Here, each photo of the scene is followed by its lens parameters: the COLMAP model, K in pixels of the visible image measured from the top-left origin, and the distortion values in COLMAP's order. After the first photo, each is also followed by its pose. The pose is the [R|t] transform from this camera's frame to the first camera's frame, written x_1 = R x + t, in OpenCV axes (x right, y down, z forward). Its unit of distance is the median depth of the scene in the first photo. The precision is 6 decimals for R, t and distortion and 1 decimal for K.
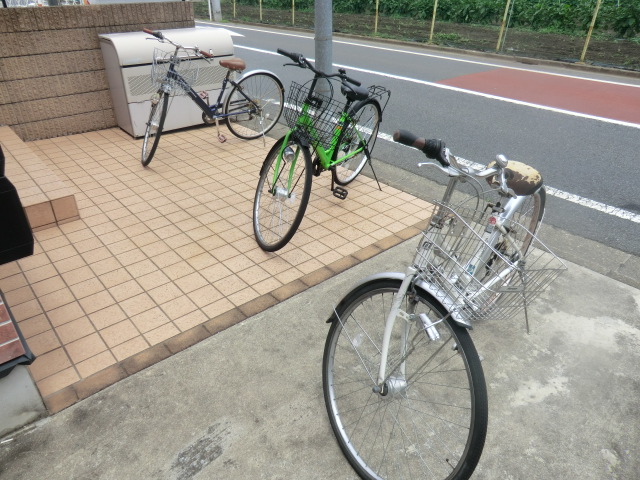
lens RADIAL K [[450.8, 0, 320.0], [0, 450.8, 240.0], [0, 0, 1]] dist [-0.009095, 0.004238]
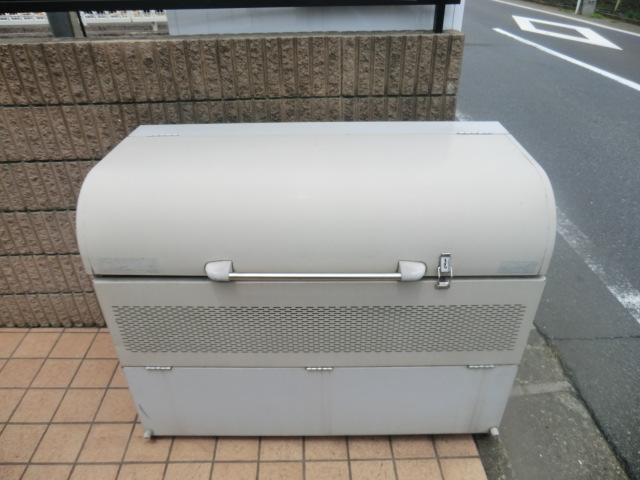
lens RADIAL K [[450.8, 0, 320.0], [0, 450.8, 240.0], [0, 0, 1]] dist [-0.009095, 0.004238]
pose [[0.767303, 0.333257, -0.547892, -0.205791], [-0.308643, 0.940817, 0.140012, -0.551983], [0.562126, 0.061671, 0.824749, 0.950708]]
